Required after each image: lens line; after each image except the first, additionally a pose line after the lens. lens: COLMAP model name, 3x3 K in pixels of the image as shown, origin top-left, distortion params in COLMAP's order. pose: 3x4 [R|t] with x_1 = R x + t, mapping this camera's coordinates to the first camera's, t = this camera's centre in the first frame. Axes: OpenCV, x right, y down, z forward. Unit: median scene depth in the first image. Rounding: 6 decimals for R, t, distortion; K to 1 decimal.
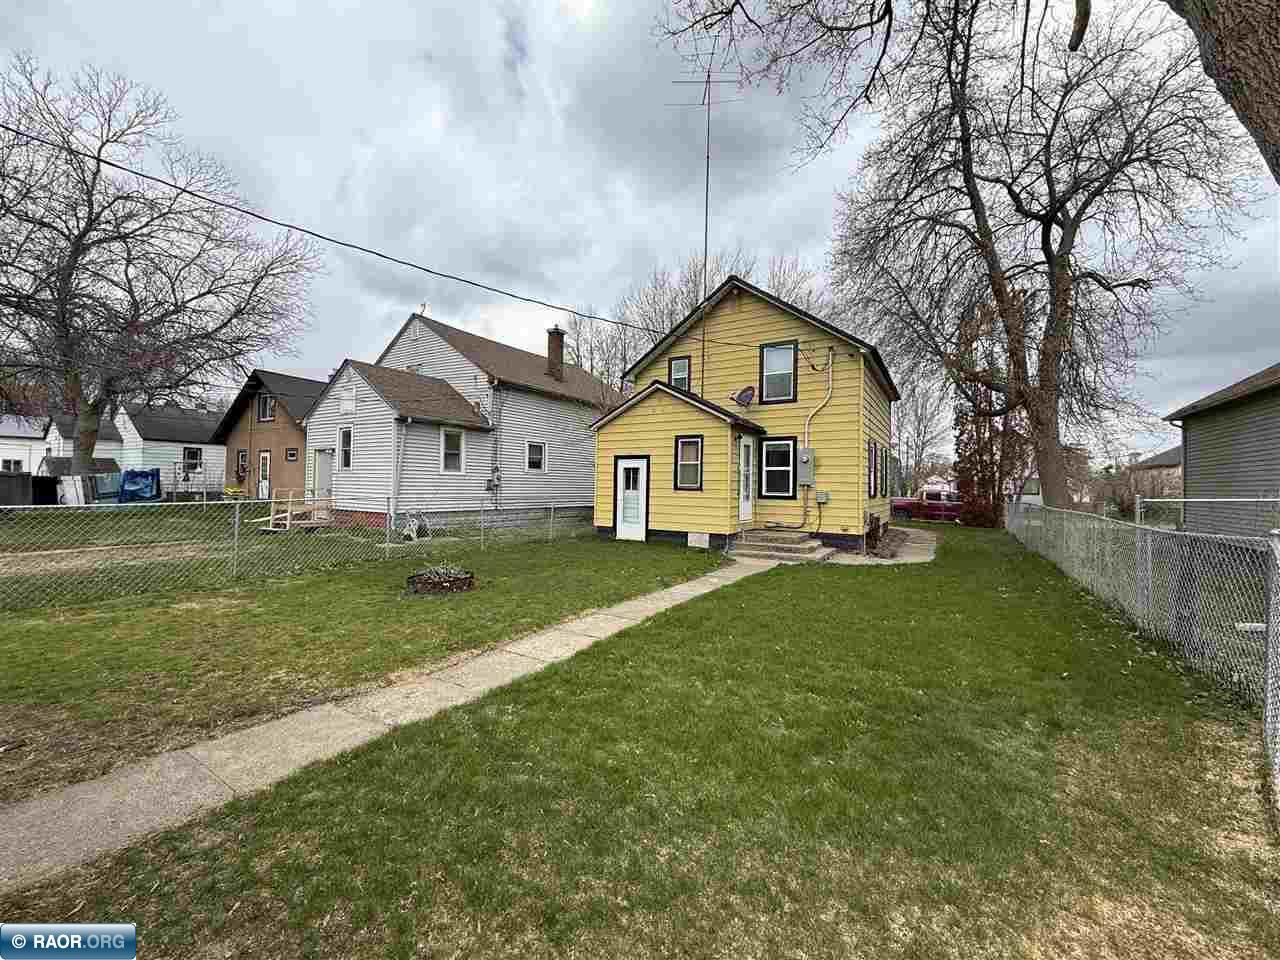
lens RADIAL K [[508.8, 0, 665.4], [0, 508.8, 476.2], [0, 0, 1]] dist [0.000507, -0.000116]
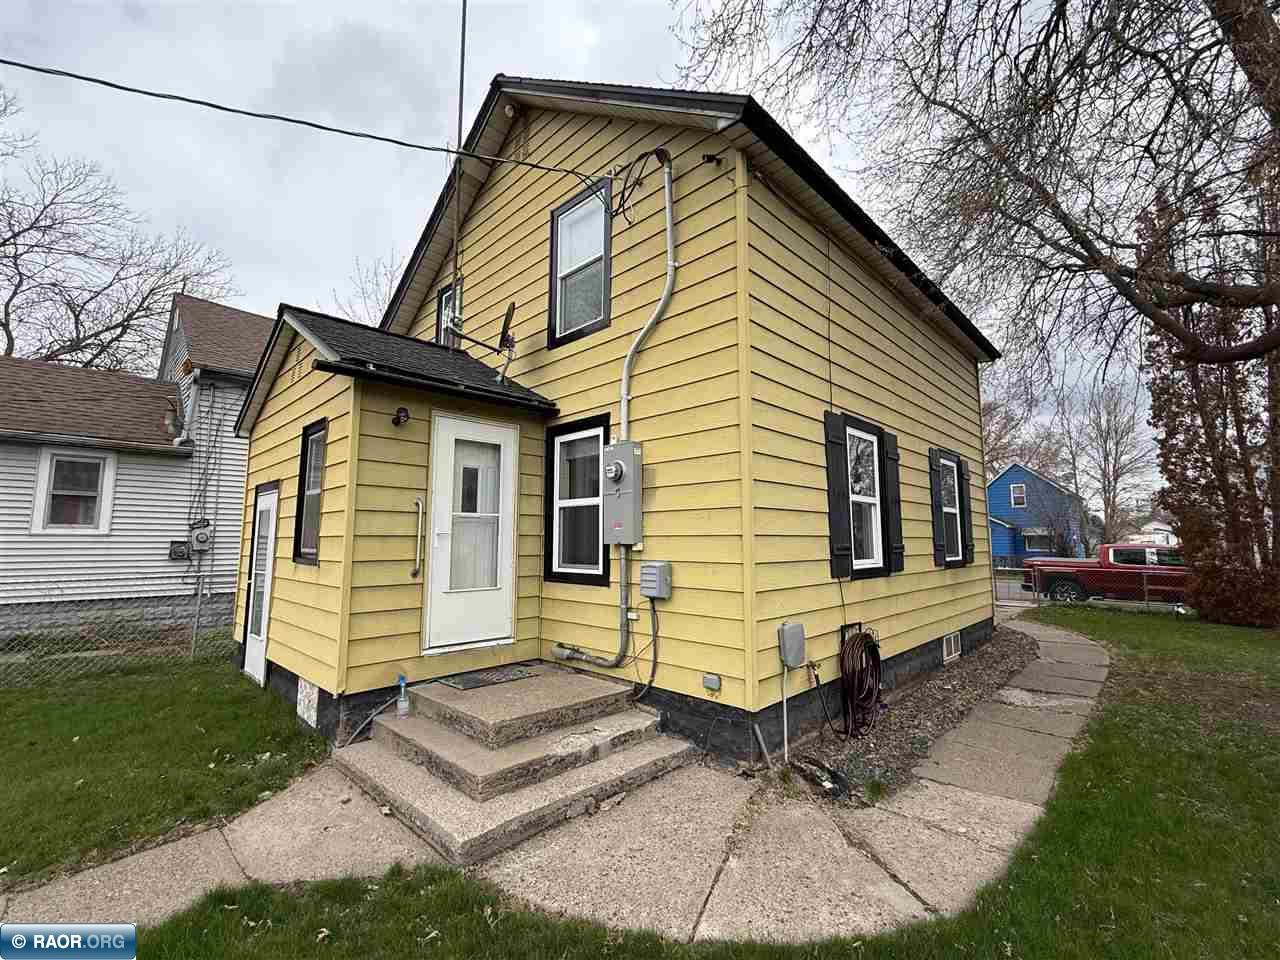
lens RADIAL K [[557.9, 0, 659.9], [0, 557.9, 481.9], [0, 0, 1]] dist [-0.006489, 0.000096]
pose [[0.969939, -0.041494, -0.239785, 0.384013], [0.019658, 0.995495, -0.092751, 0.009914], [0.242553, 0.085249, 0.966385, 0.609541]]
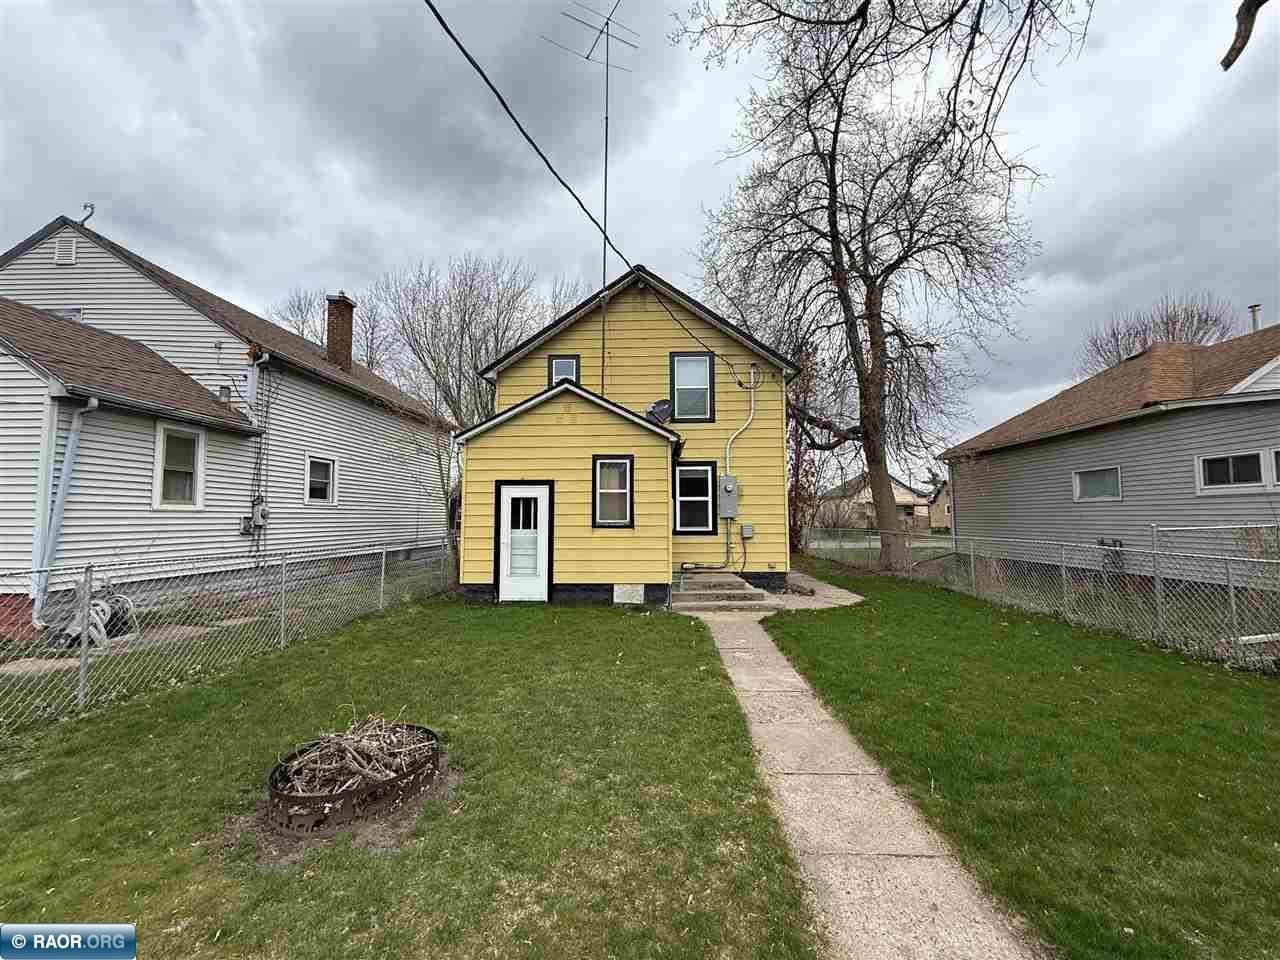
lens RADIAL K [[508.8, 0, 650.3], [0, 508.8, 480.6], [0, 0, 1]] dist [0.000507, -0.000116]
pose [[0.878866, 0.016406, 0.476786, -0.249799], [0.006764, 0.998880, -0.046838, -0.005859], [-0.477020, 0.044390, 0.877771, 0.289223]]
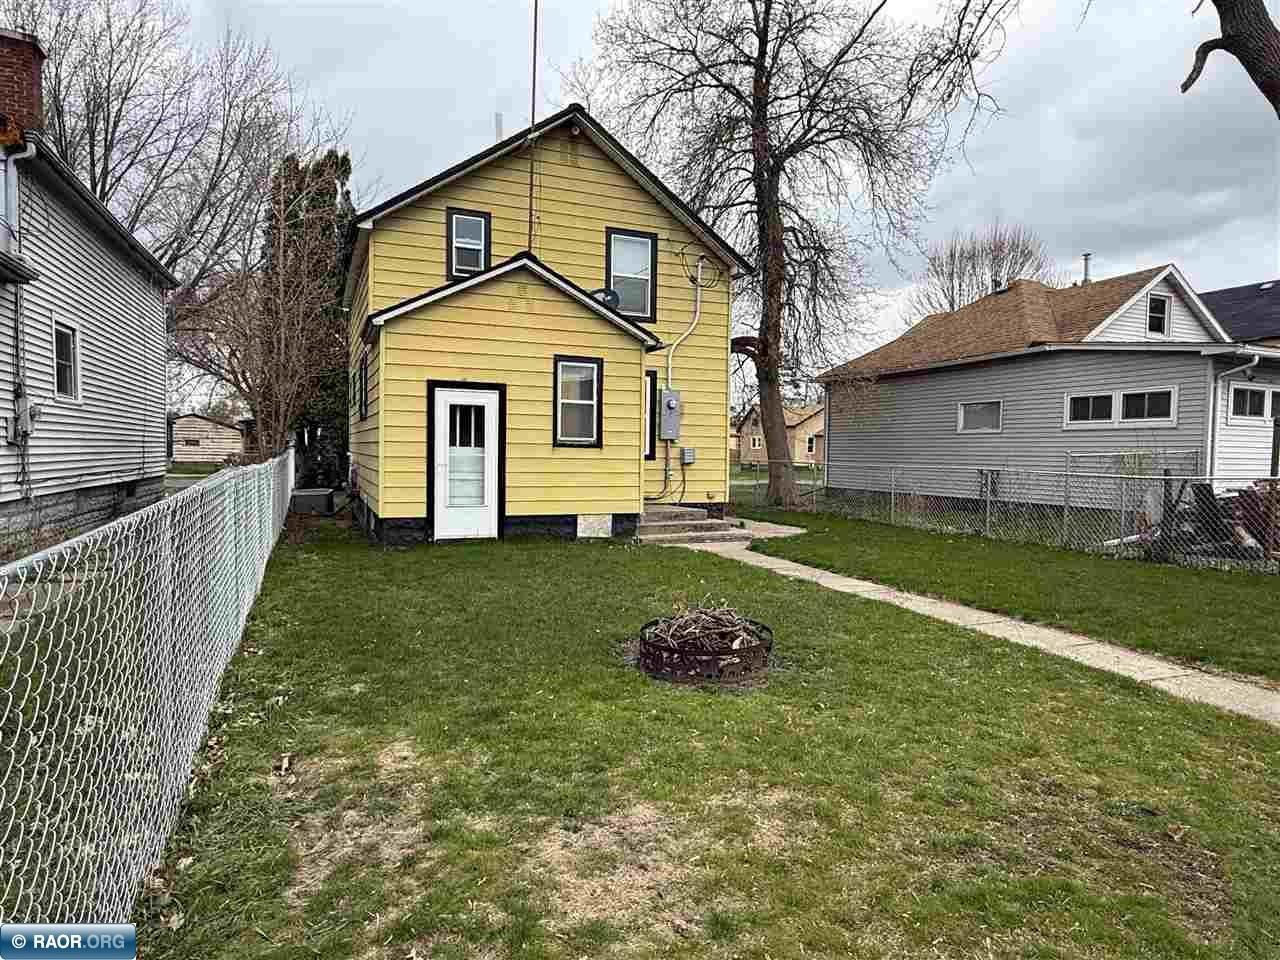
lens RADIAL K [[740.9, 0, 652.0], [0, 740.9, 481.3], [0, 0, 1]] dist [-0.004077, 0.001990]
pose [[0.603032, -0.038063, 0.796809, -0.574872], [-0.023635, 0.997570, 0.065541, 0.007736], [-0.797367, -0.058356, 0.600667, 0.363395]]
